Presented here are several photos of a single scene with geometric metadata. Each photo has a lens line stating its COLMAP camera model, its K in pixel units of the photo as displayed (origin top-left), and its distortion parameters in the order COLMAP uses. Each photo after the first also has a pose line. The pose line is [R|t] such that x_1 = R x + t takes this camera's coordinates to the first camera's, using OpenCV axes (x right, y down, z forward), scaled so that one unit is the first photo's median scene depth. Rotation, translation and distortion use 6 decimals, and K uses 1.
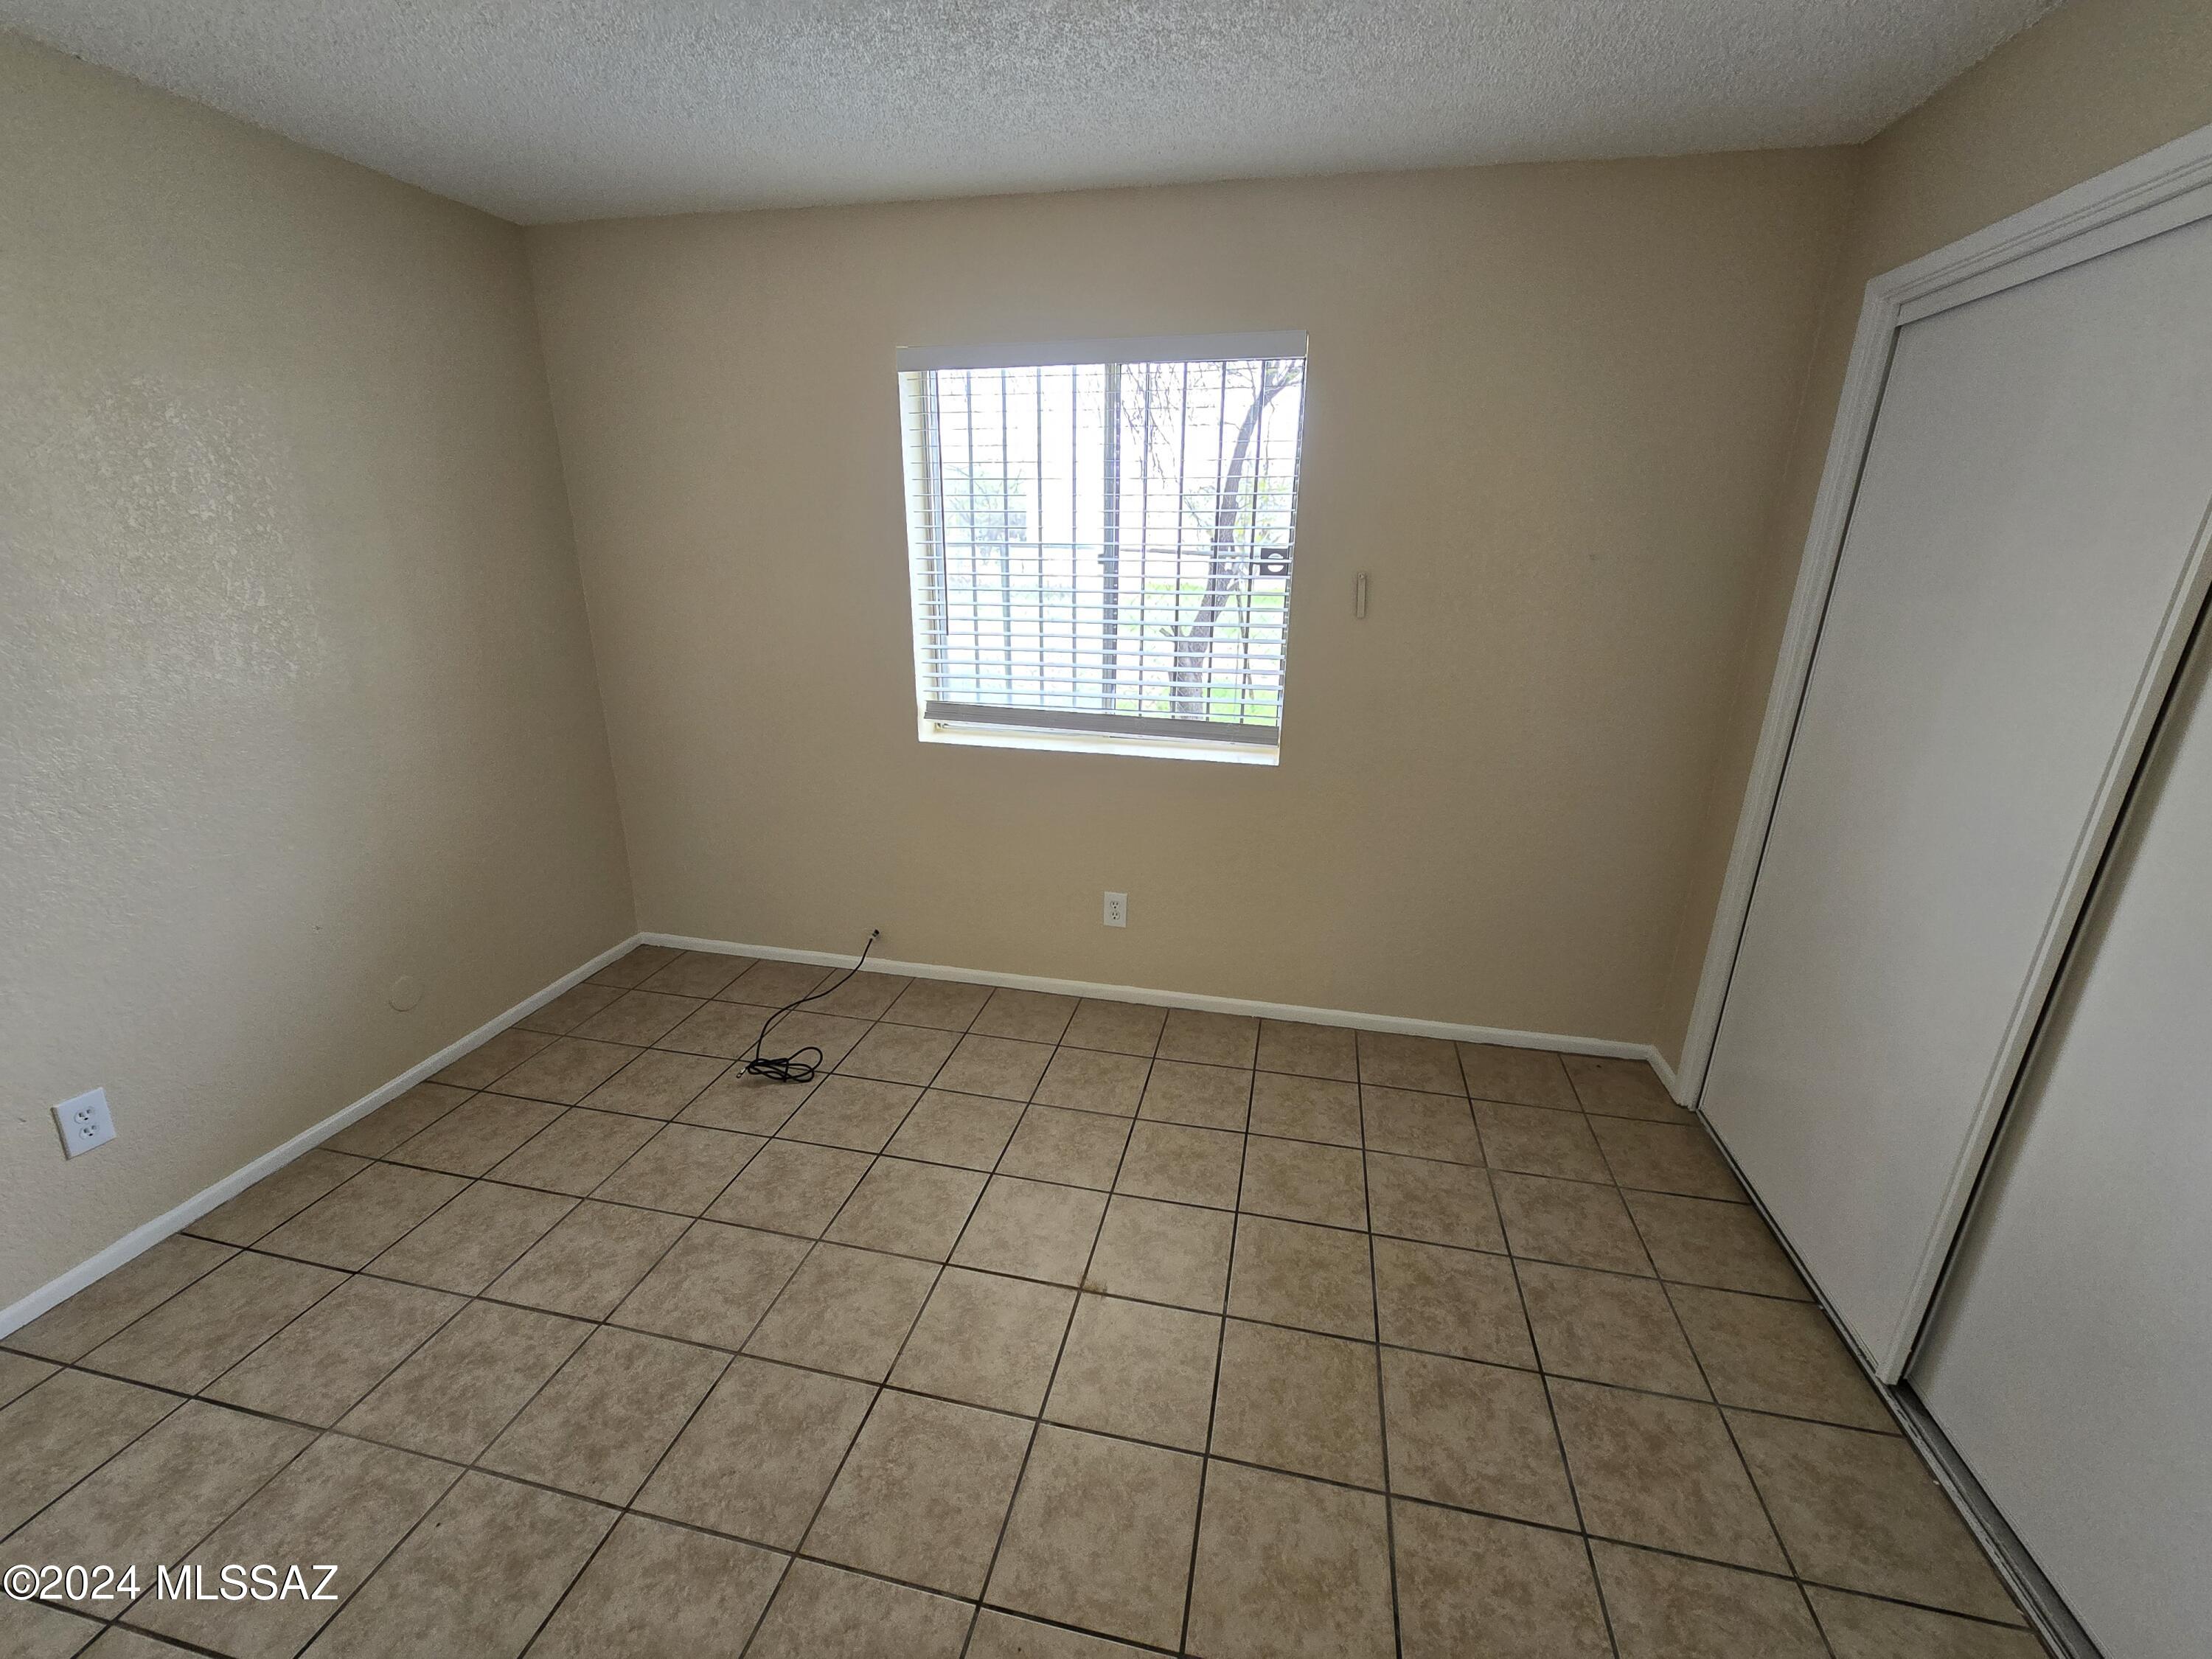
lens RADIAL K [[907.6, 0, 1113.0], [0, 907.6, 834.8], [0, 0, 1]] dist [-0.006091, 0.001931]
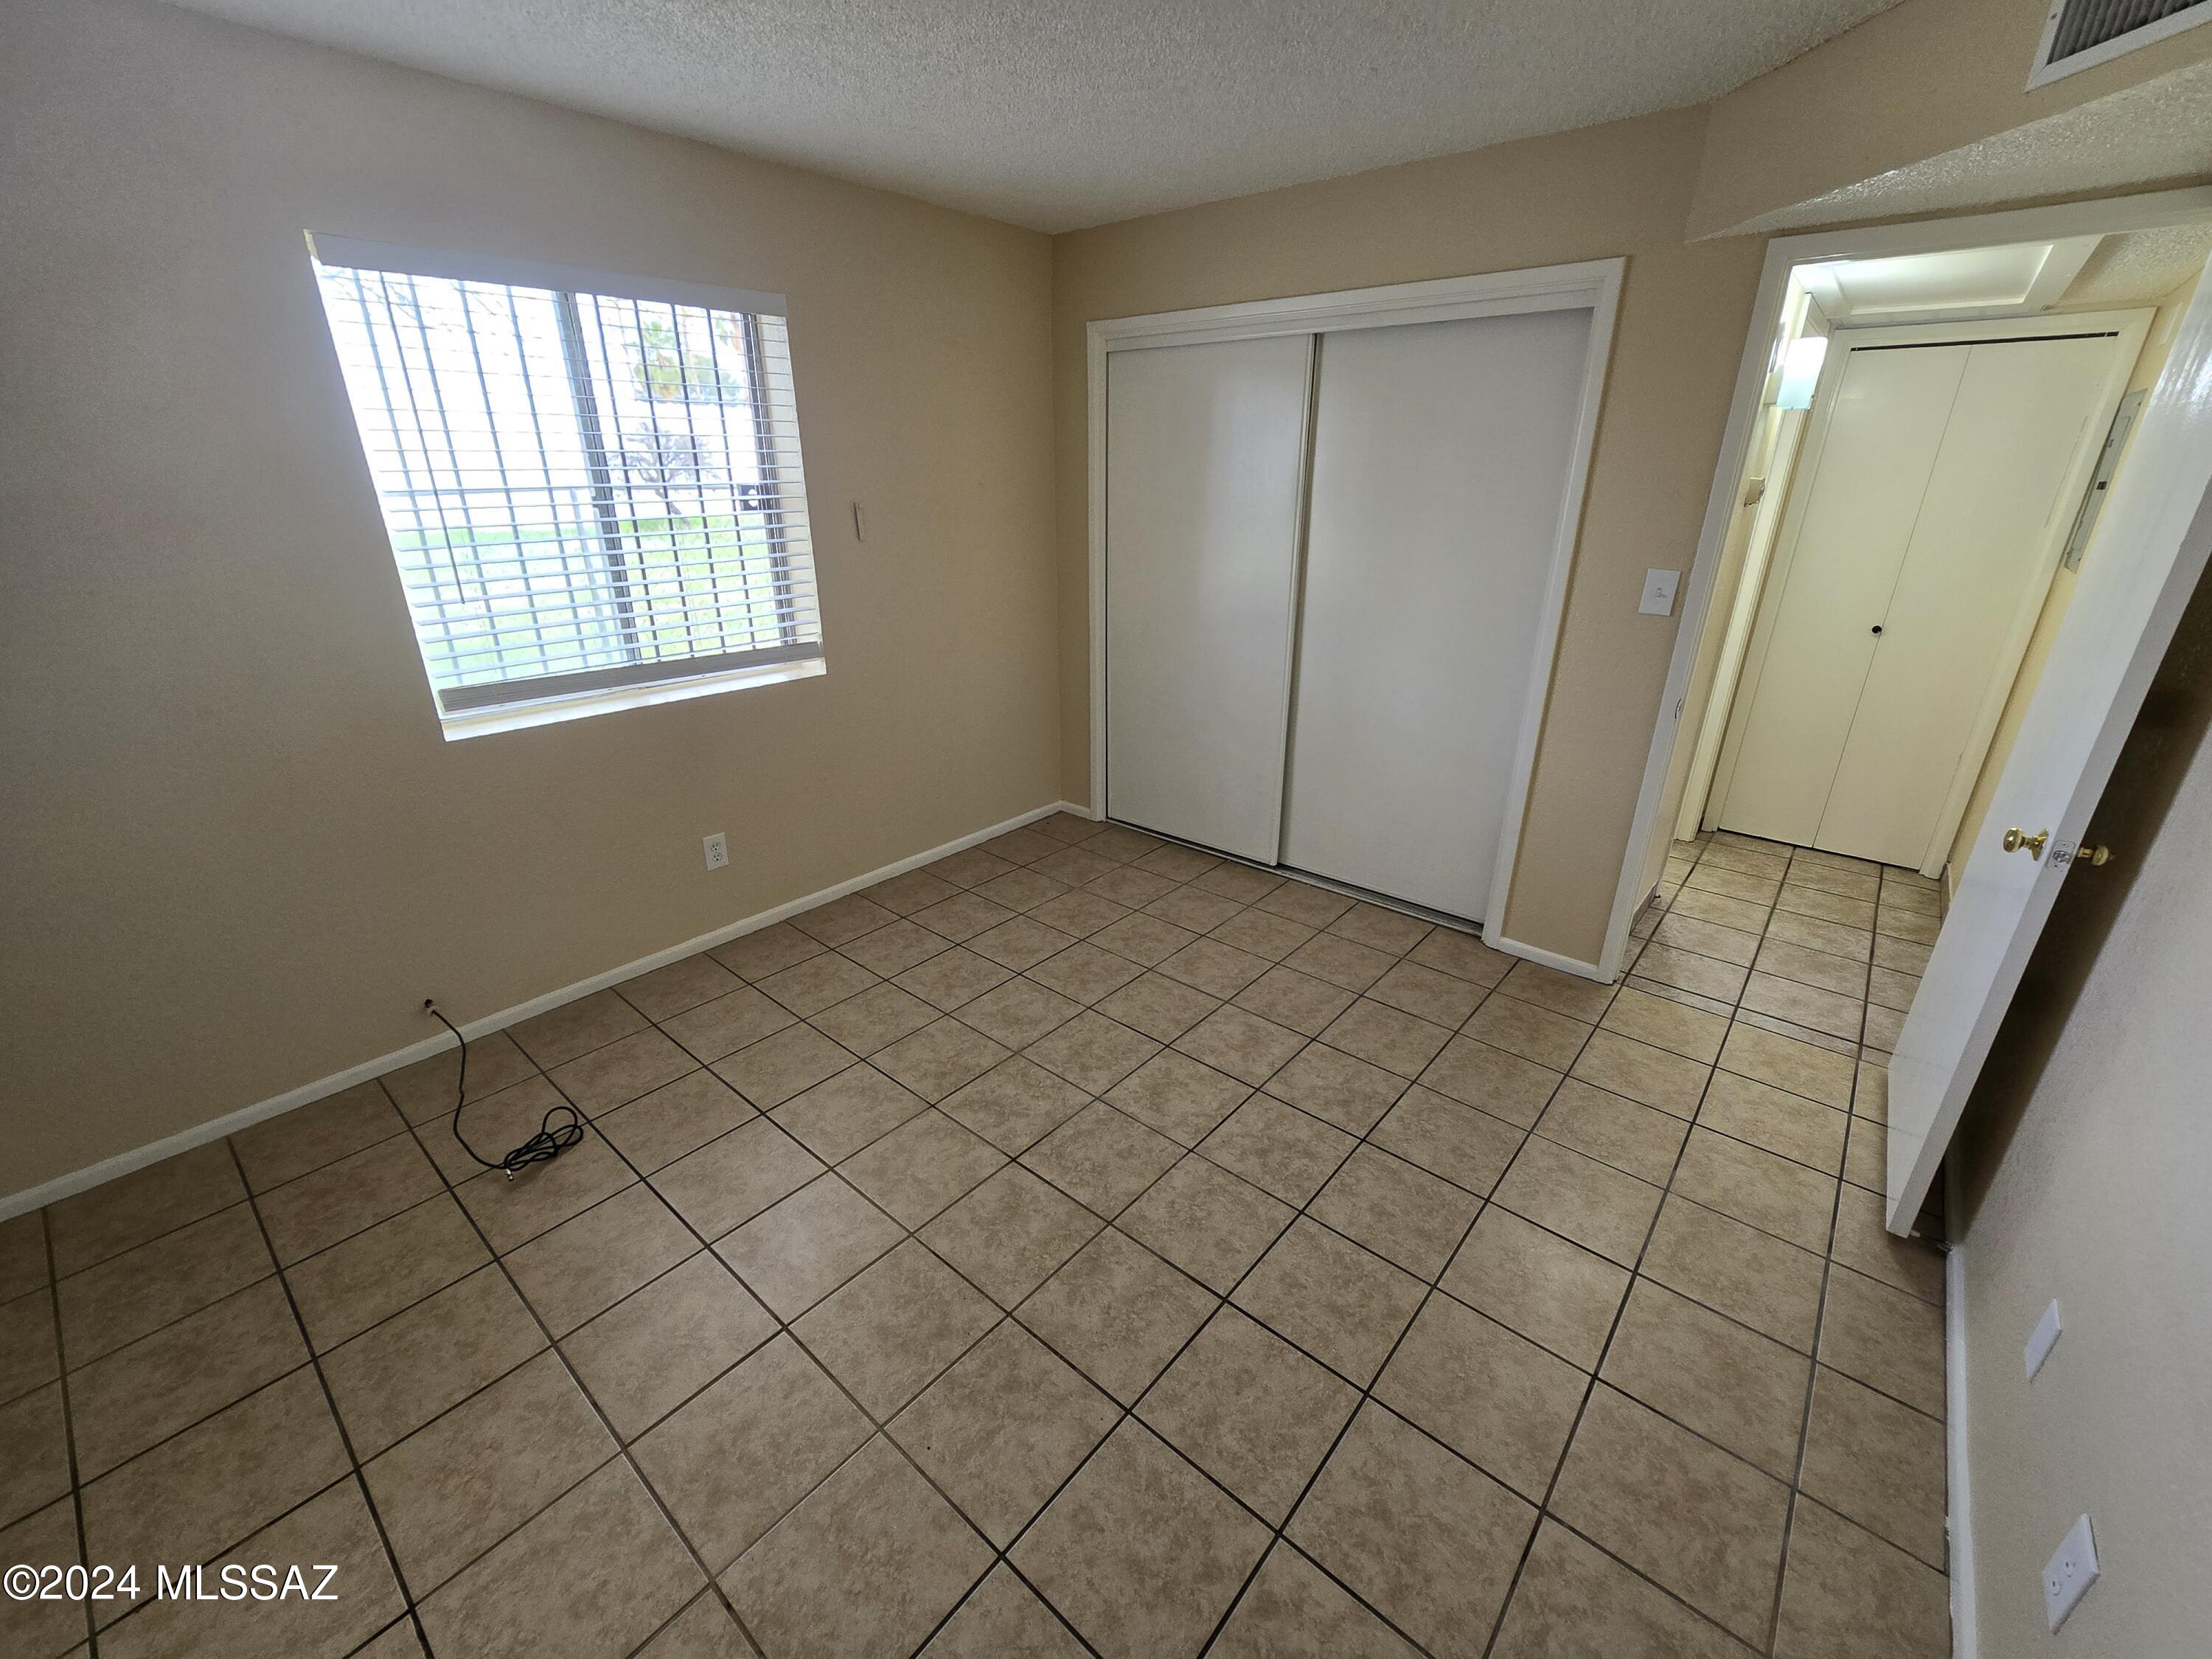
lens RADIAL K [[907.6, 0, 1116.7], [0, 907.6, 837.5], [0, 0, 1]] dist [-0.006091, 0.001931]
pose [[0.467428, -0.343866, 0.814412, -0.731113], [0.281238, 0.931228, 0.231774, -0.050227], [-0.838103, 0.120706, 0.531990, 0.094686]]
